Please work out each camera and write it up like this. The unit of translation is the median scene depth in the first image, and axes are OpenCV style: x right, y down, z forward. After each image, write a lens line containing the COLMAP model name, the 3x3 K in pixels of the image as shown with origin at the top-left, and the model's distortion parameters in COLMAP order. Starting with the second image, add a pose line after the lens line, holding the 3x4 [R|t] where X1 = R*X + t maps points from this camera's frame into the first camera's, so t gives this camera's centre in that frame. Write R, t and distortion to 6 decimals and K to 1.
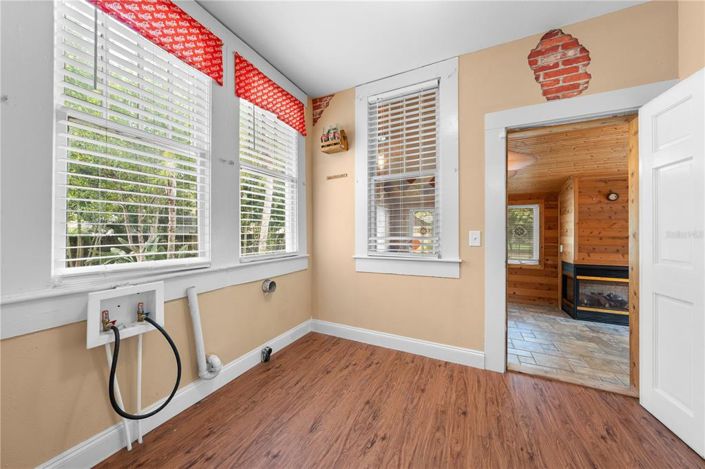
lens RADIAL K [[240.5, 0, 352.9], [0, 240.5, 231.2], [0, 0, 1]] dist [-0.011519, -0.000070]
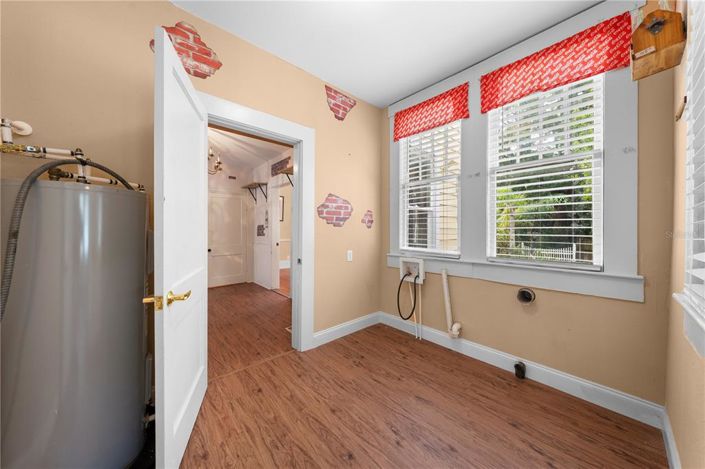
lens RADIAL K [[240.5, 0, 352.9], [0, 240.5, 231.2], [0, 0, 1]] dist [-0.011519, -0.000070]
pose [[-0.394021, -0.001523, -0.919100, 0.822659], [-0.001214, 0.999999, -0.001137, -0.005177], [0.919101, 0.000668, -0.394022, 0.901011]]
